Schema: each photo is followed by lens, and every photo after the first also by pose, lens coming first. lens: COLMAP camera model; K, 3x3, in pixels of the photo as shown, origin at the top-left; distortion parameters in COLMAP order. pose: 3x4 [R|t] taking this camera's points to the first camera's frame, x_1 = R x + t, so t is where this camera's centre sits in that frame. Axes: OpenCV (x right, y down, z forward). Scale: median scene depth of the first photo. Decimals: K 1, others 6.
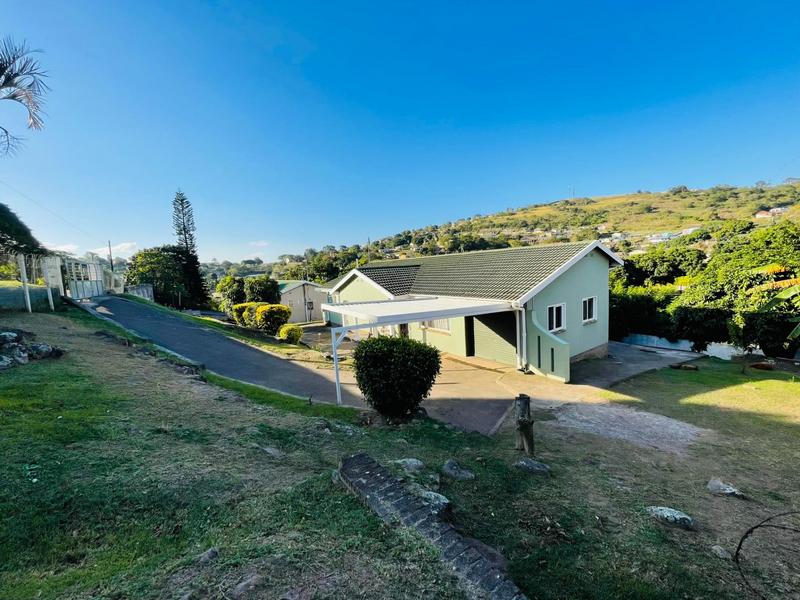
lens RADIAL K [[323.5, 0, 400.0], [0, 323.5, 300.0], [0, 0, 1]] dist [0.001693, -0.000006]
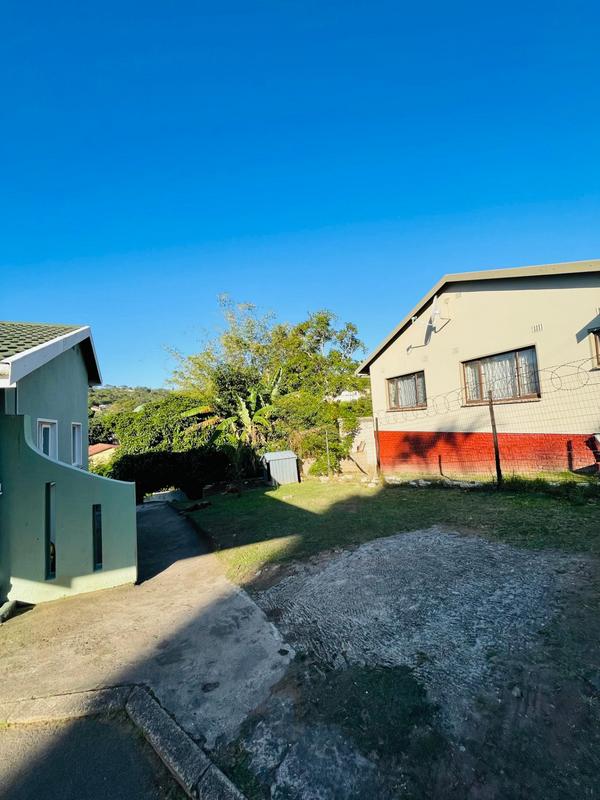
lens RADIAL K [[323.5, 0, 300.0], [0, 323.5, 400.0], [0, 0, 1]] dist [0.001693, -0.000006]
pose [[0.168861, 0.116688, 0.978708, 0.076141], [0.146141, 0.979028, -0.141940, 0.073790], [-0.974746, 0.166998, 0.148266, 0.434507]]
